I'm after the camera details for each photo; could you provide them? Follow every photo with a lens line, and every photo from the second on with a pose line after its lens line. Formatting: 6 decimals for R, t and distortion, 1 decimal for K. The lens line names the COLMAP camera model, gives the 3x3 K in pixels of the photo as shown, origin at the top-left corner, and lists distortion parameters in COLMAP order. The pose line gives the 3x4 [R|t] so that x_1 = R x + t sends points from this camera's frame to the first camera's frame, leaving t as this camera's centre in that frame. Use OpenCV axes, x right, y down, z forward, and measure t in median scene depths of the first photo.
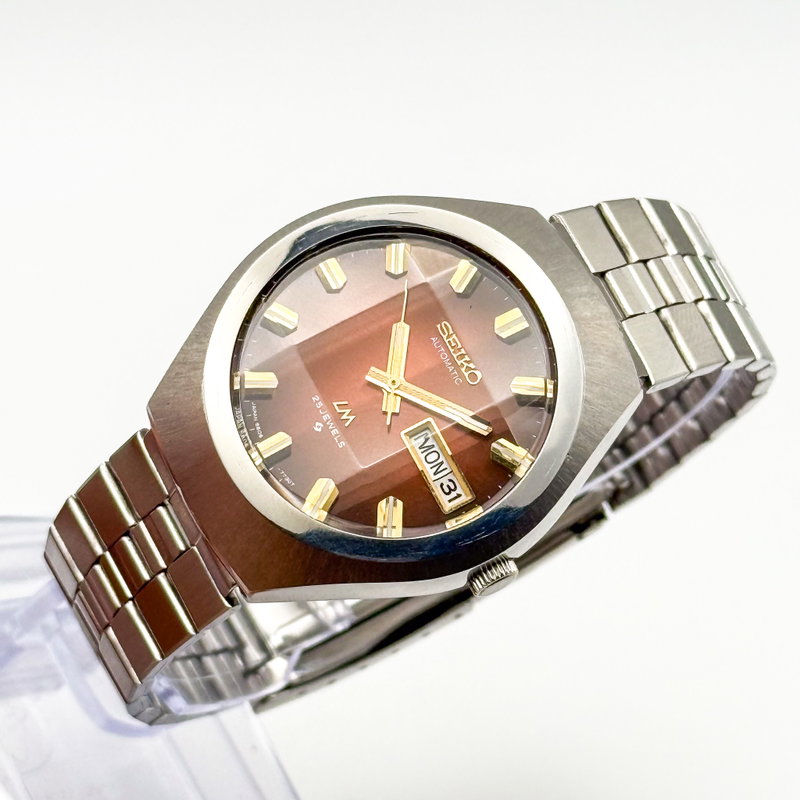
lens RADIAL K [[3175.8, 0, 400.0], [0, 3175.8, 400.0], [0, 0, 1]] dist [0.148074, -1.010327]
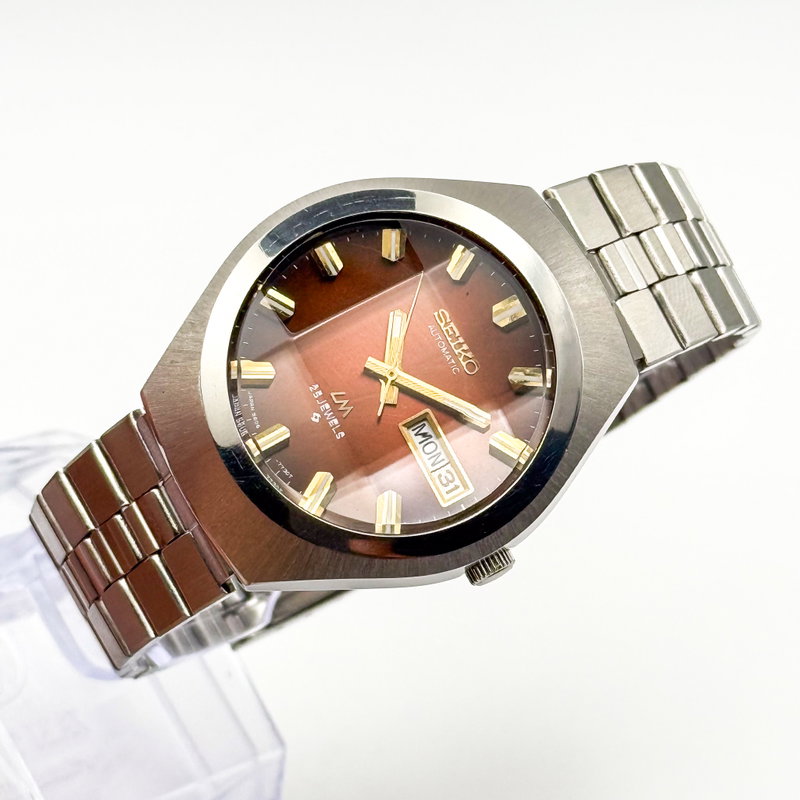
lens RADIAL K [[3175.8, 0, 400.0], [0, 3175.8, 400.0], [0, 0, 1]] dist [0.148074, -1.010327]
pose [[0.999069, -0.001113, 0.043117, -0.041103], [-0.003829, 0.993433, 0.114352, -0.107877], [-0.042962, -0.114411, 0.992504, 0.011003]]
